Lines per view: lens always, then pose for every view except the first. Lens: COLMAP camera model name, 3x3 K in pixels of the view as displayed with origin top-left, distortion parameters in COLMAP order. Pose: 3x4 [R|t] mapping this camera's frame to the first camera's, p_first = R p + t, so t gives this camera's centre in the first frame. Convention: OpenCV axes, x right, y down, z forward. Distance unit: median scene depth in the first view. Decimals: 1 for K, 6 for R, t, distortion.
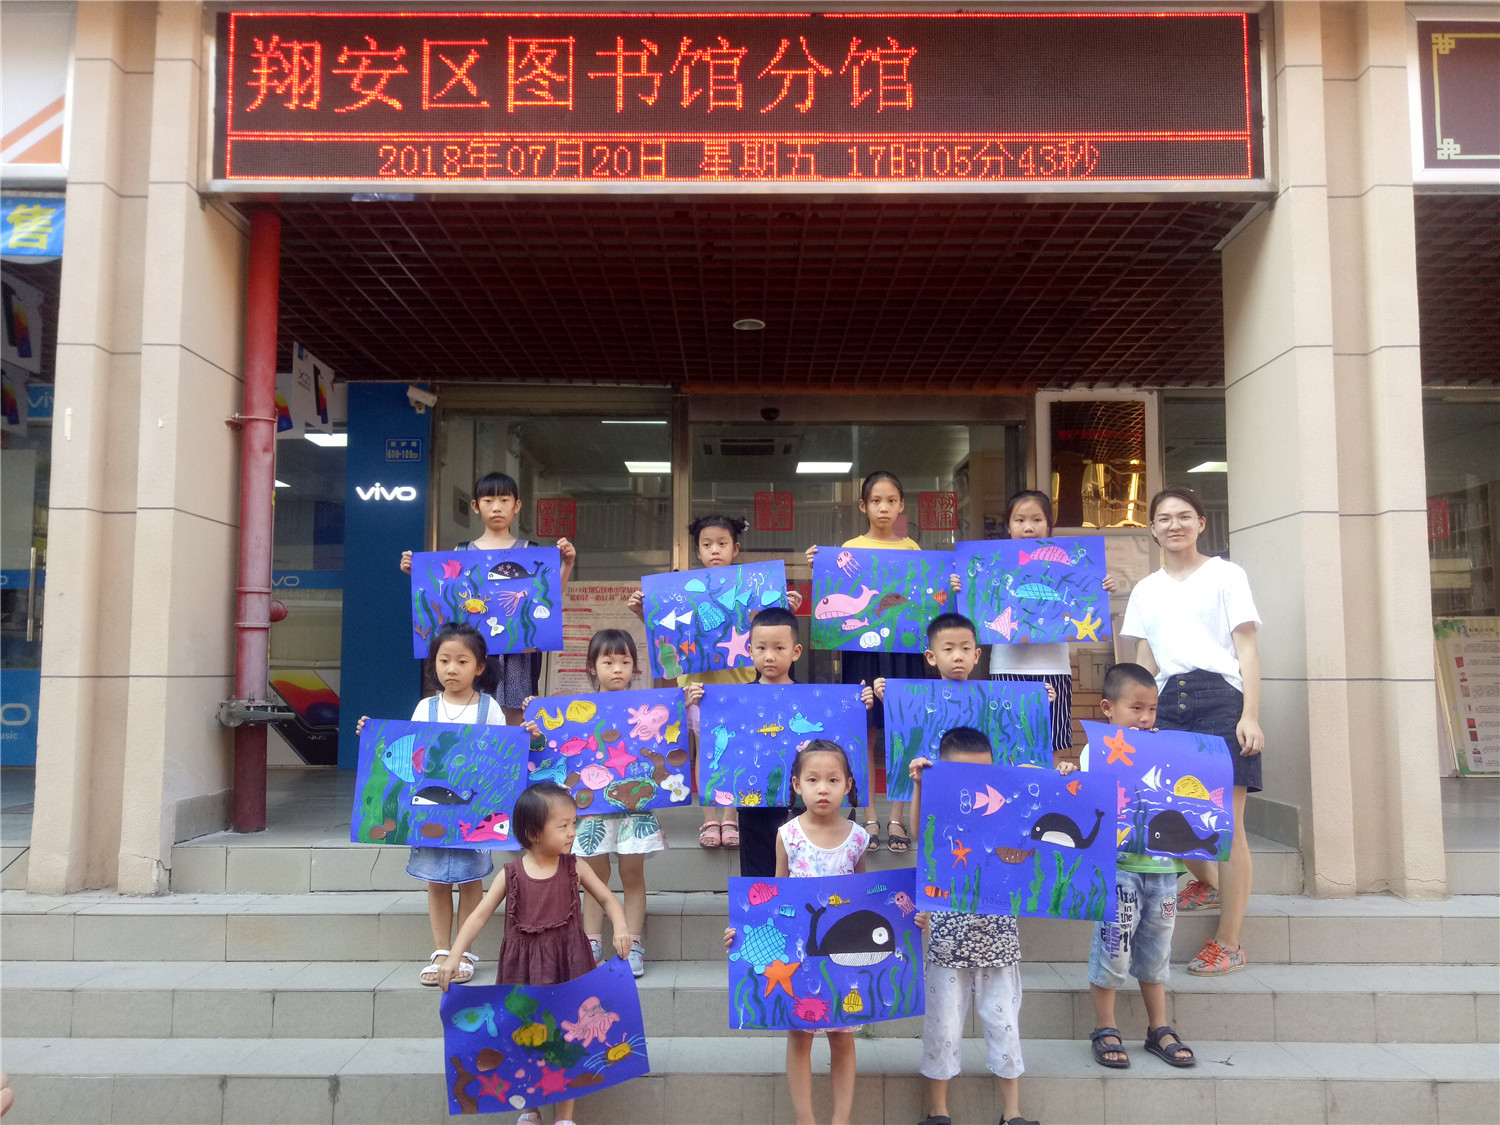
lens RADIAL K [[1176.5, 0, 748.8], [0, 1176.5, 582.8], [0, 0, 1]] dist [0.030252, -0.026798]
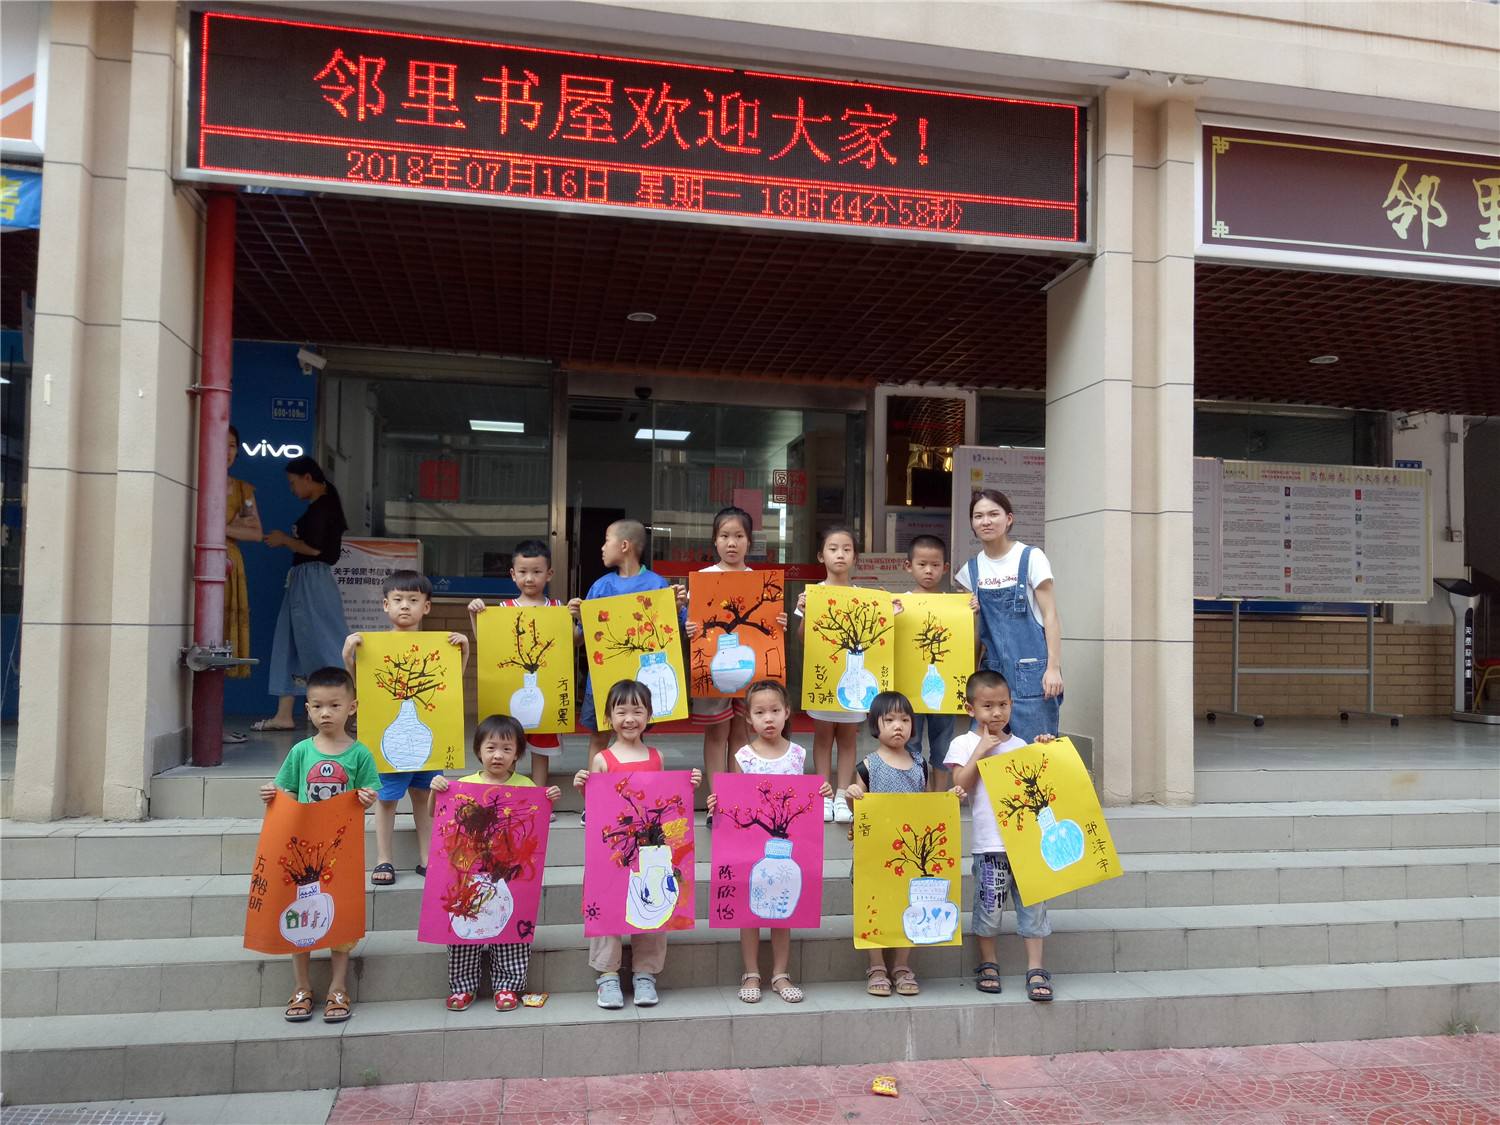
lens RADIAL K [[1158.3, 0, 767.8], [0, 1158.3, 591.3], [0, 0, 1]] dist [0.028450, -0.009514]
pose [[0.981467, 0.019823, 0.190601, -0.124101], [-0.028688, 0.998625, 0.043865, -0.015713], [-0.189470, -0.048520, 0.980687, -0.164575]]
